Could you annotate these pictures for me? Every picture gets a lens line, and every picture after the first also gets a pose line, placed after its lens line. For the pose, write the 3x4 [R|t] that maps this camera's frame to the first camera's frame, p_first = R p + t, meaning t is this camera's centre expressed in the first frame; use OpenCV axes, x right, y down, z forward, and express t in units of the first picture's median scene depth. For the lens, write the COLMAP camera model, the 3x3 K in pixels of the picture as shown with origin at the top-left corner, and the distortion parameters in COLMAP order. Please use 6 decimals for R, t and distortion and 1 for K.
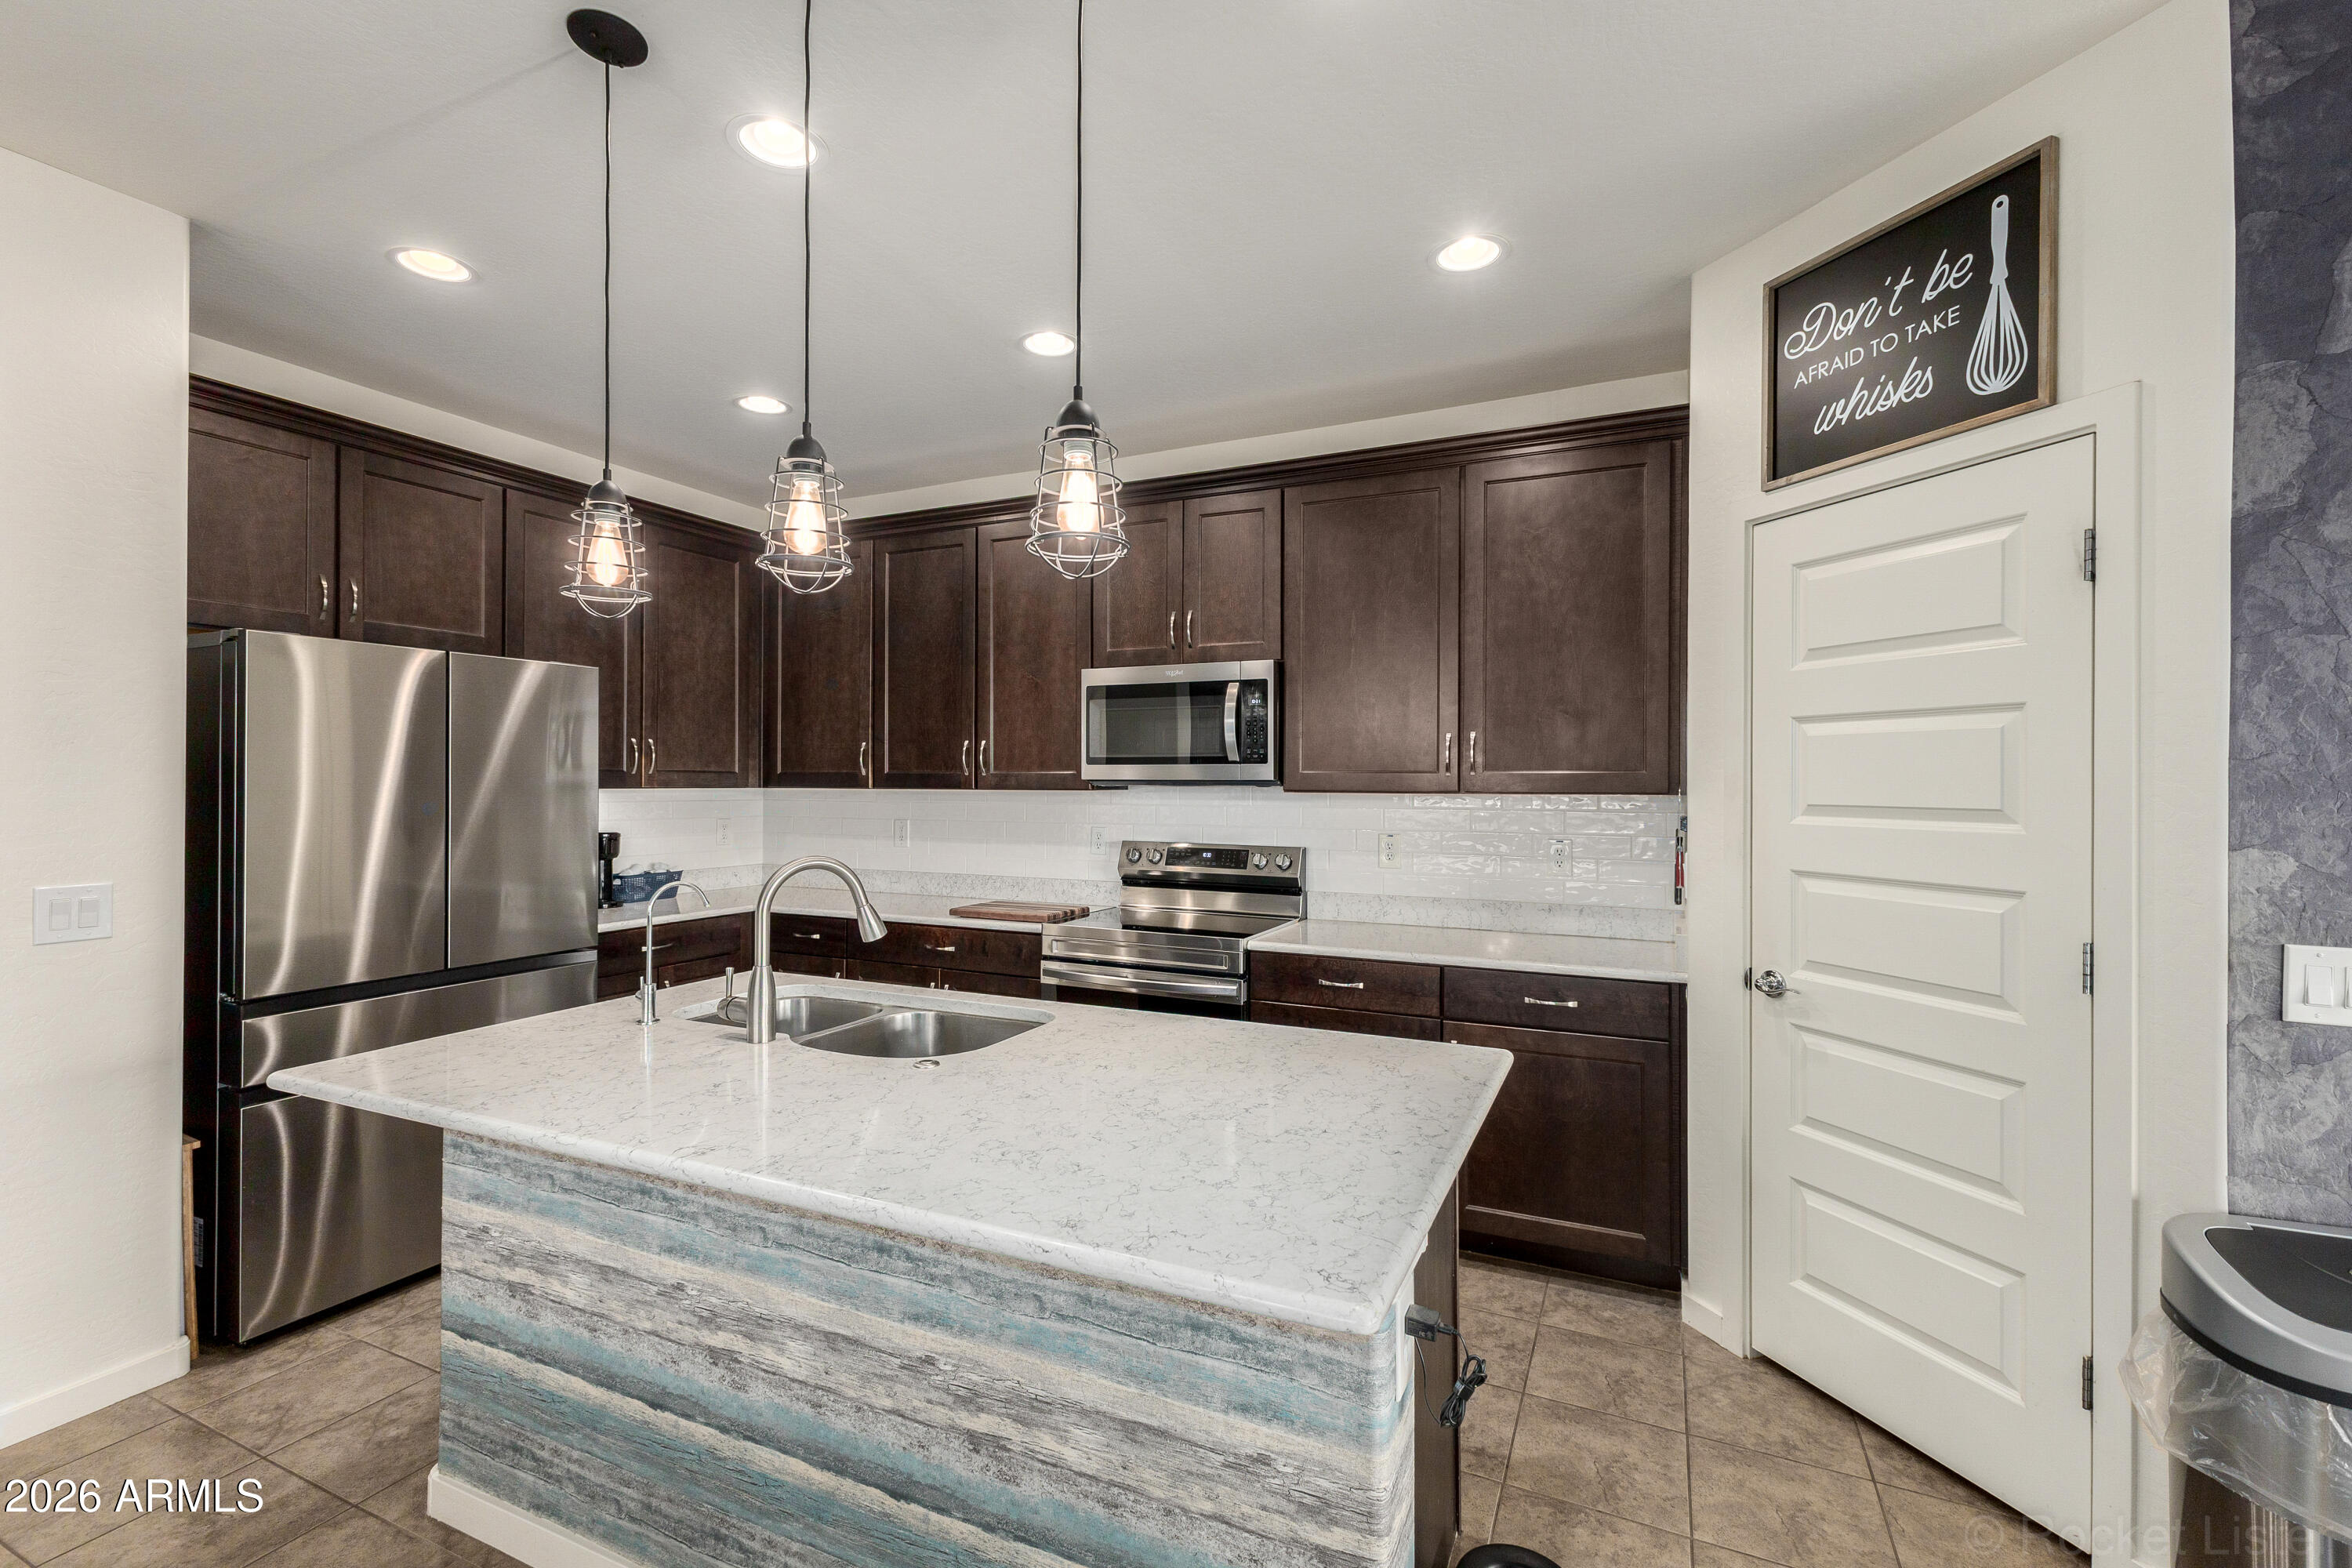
lens RADIAL K [[1024.5, 0, 1179.1], [0, 1024.5, 780.1], [0, 0, 1]] dist [0.016577, -0.004763]
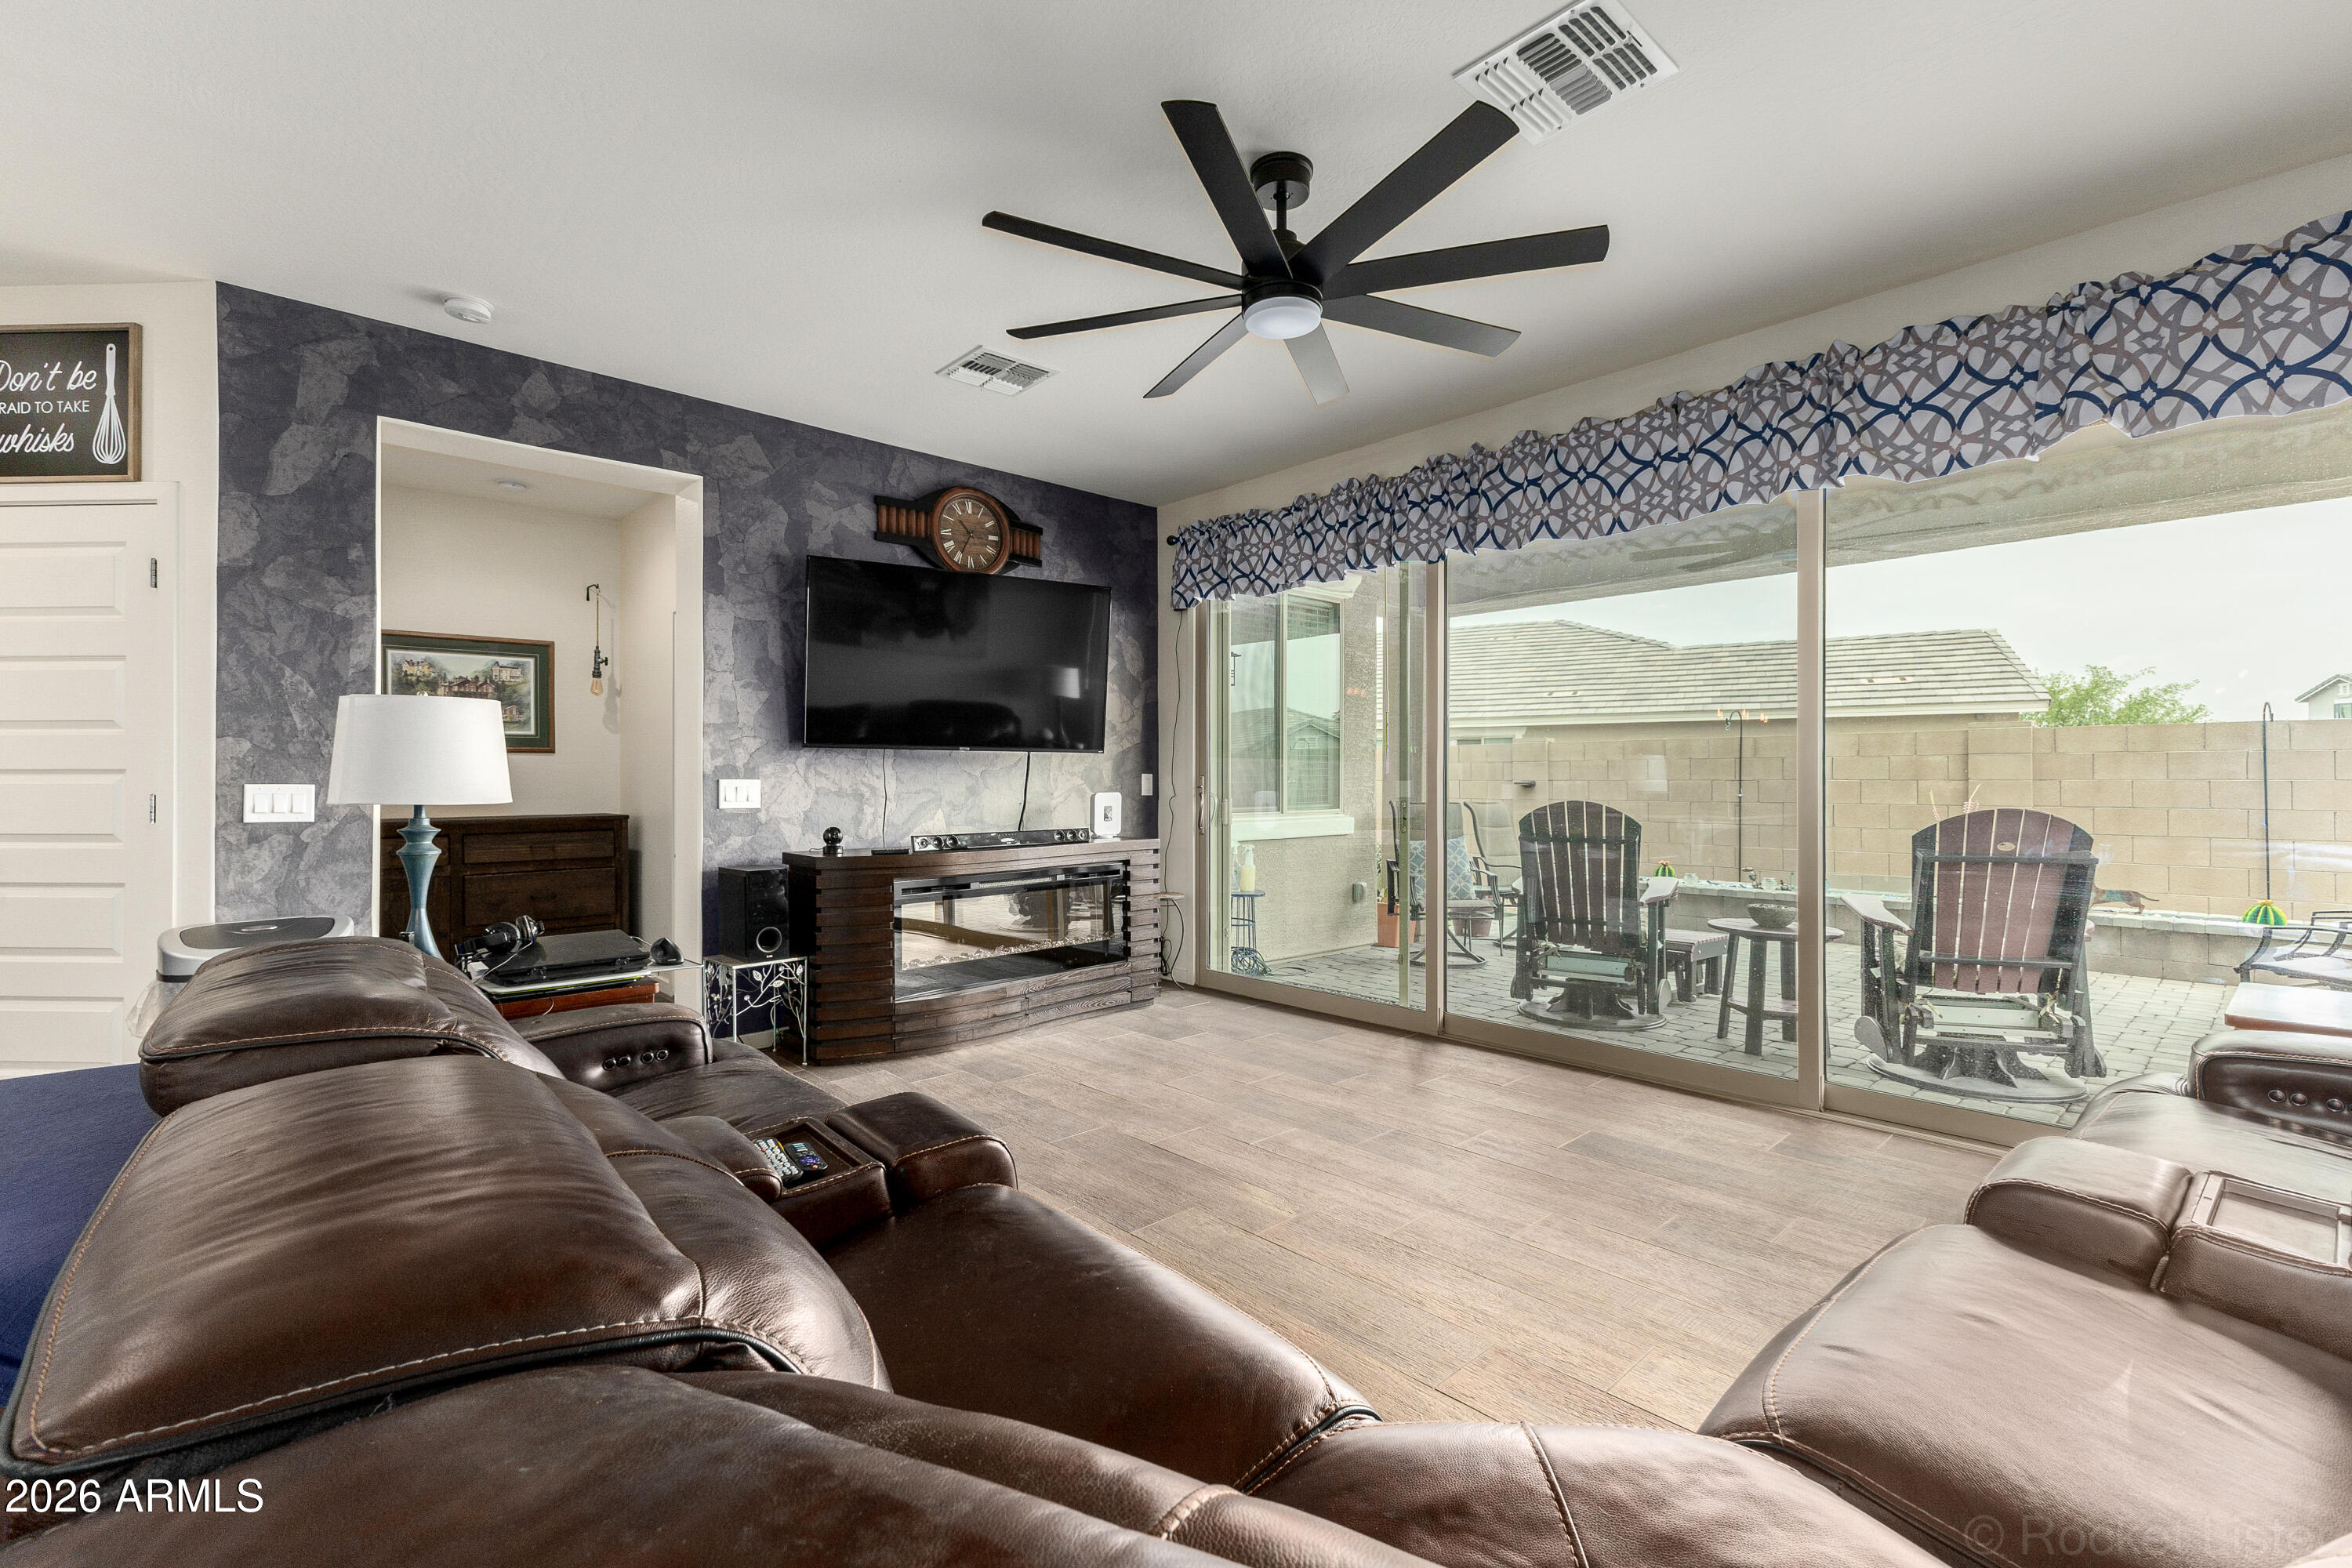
lens RADIAL K [[1024.5, 0, 1166.9], [0, 1024.5, 778.3], [0, 0, 1]] dist [0.016577, -0.004763]
pose [[0.389105, -0.002362, 0.921190, -0.064603], [0.000996, 0.999997, 0.002143, 0.113687], [-0.921193, 0.000084, 0.389107, -1.120297]]
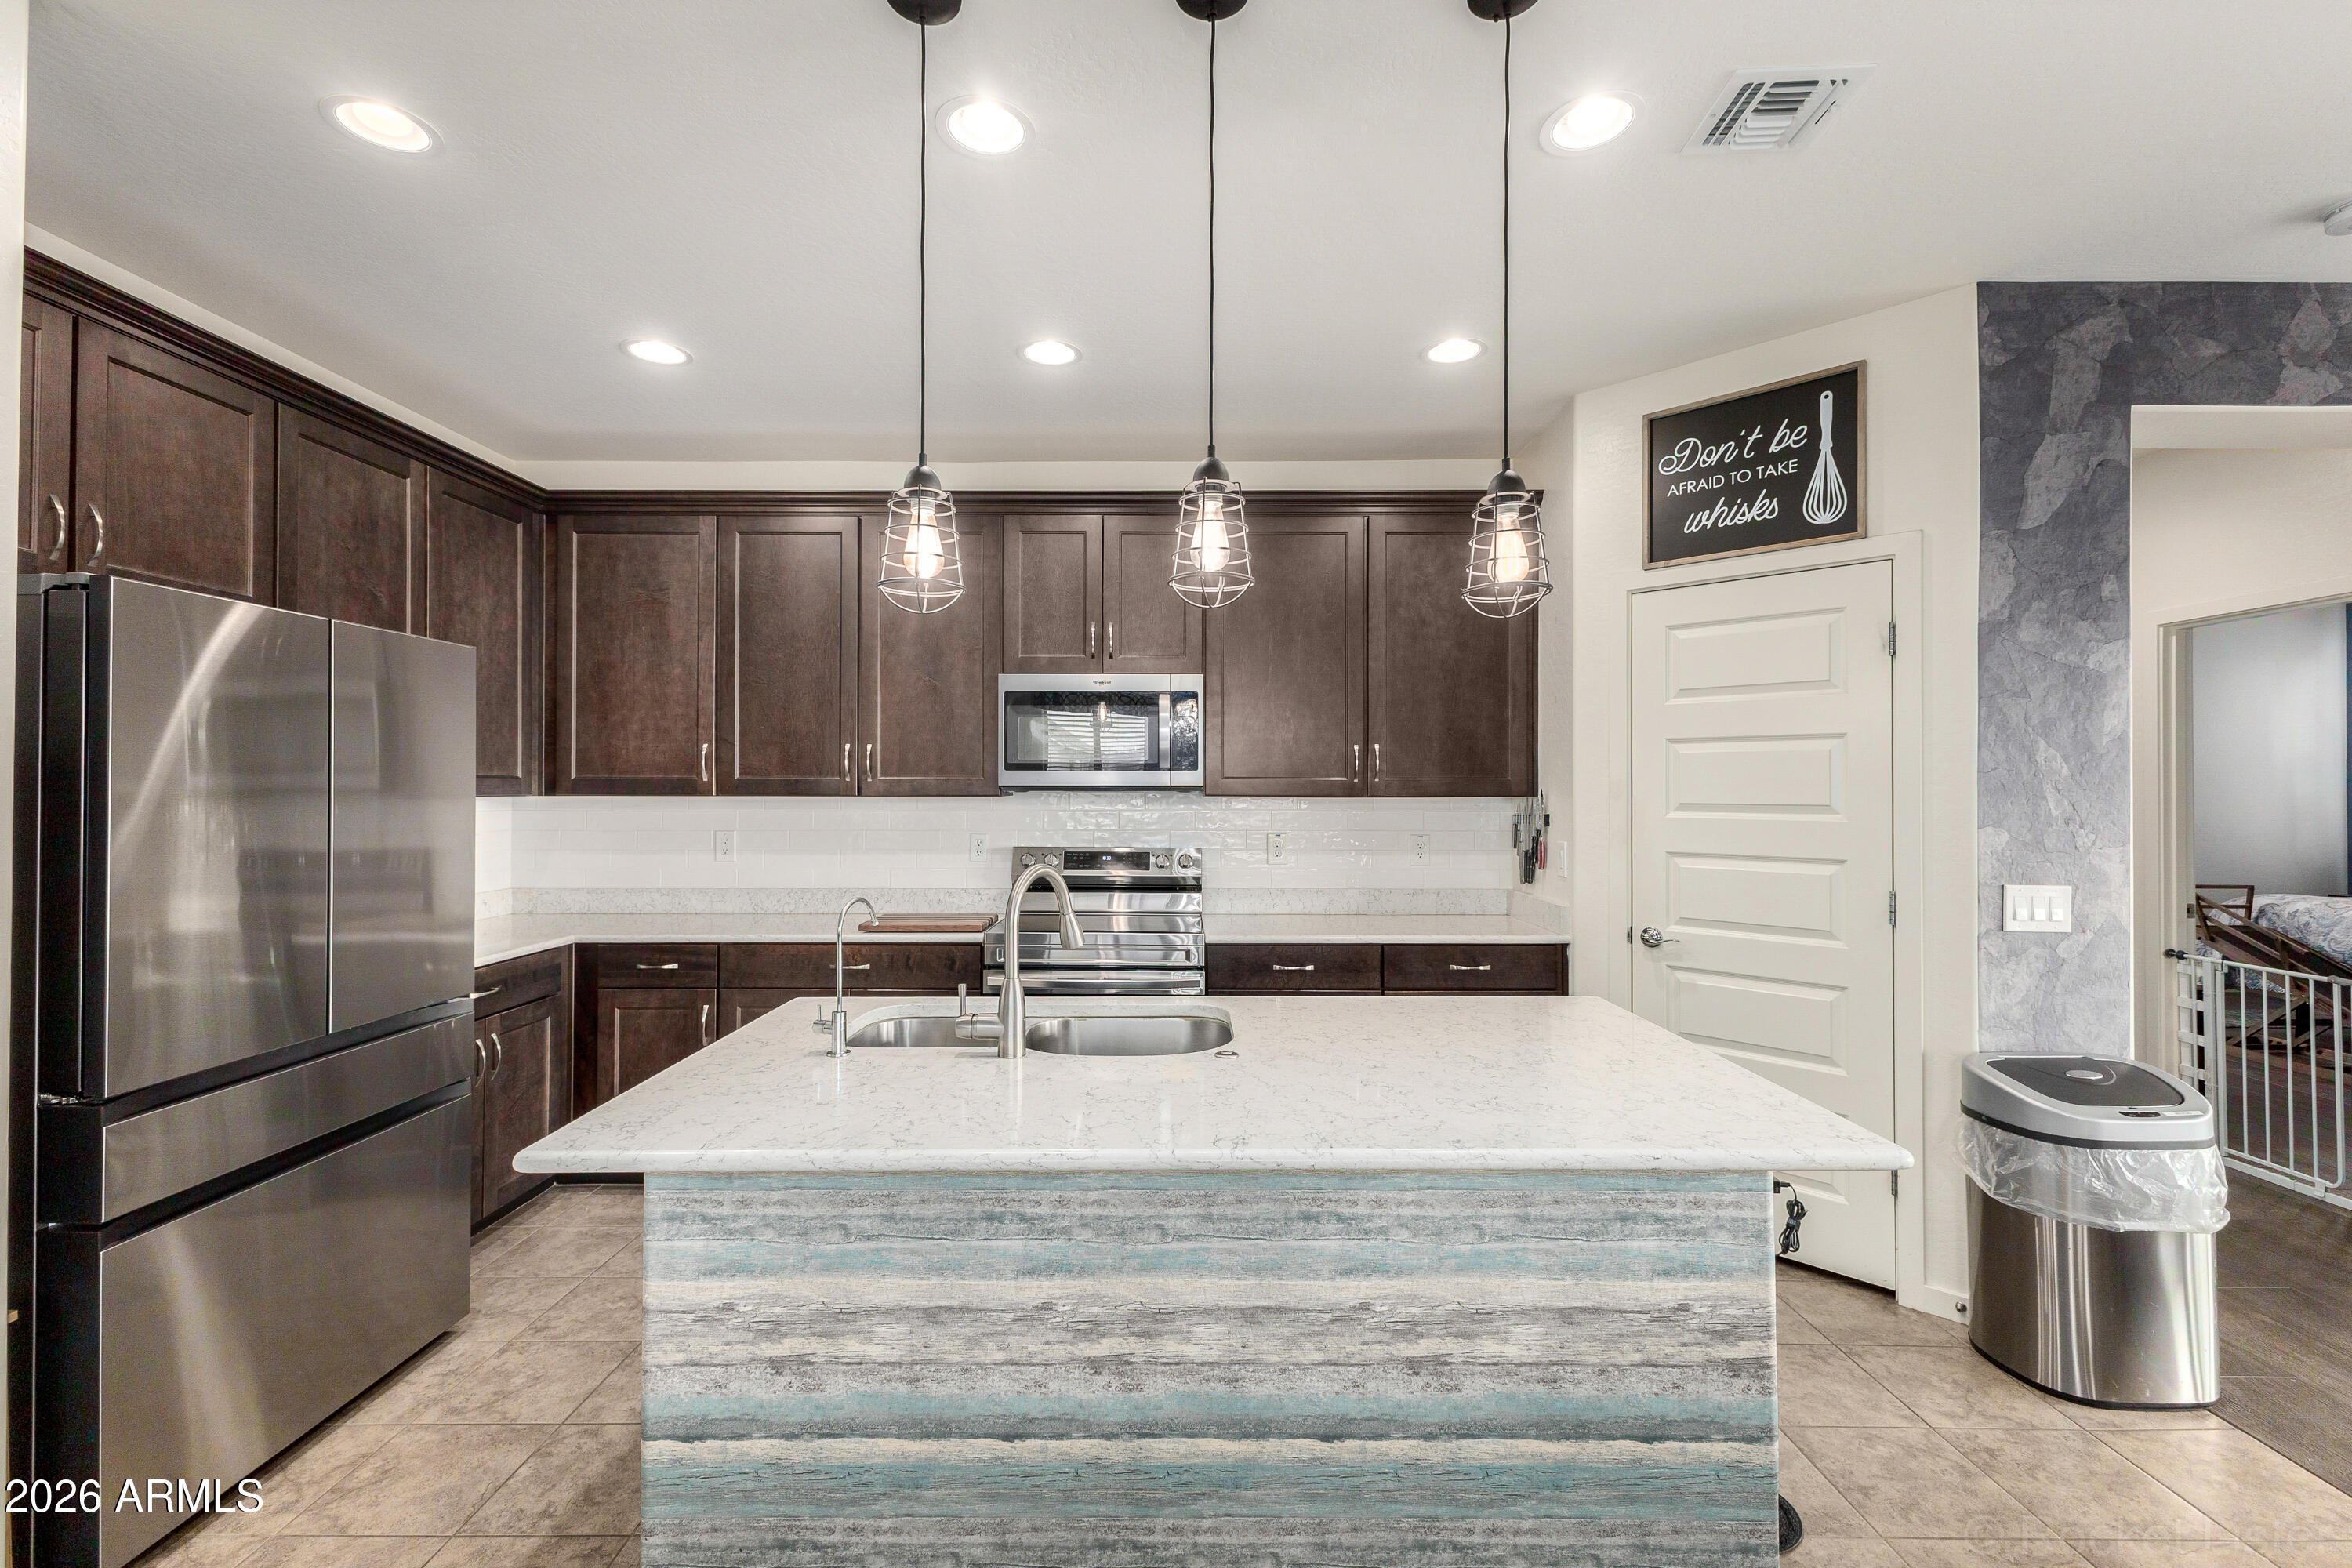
lens RADIAL K [[1024.5, 0, 1181.5], [0, 1024.5, 783.0], [0, 0, 1]] dist [0.016577, -0.004763]
pose [[0.906150, -0.000216, 0.422956, -0.640925], [0.001201, 0.999997, -0.002062, -0.001174], [-0.422954, 0.002376, 0.906148, 0.052177]]
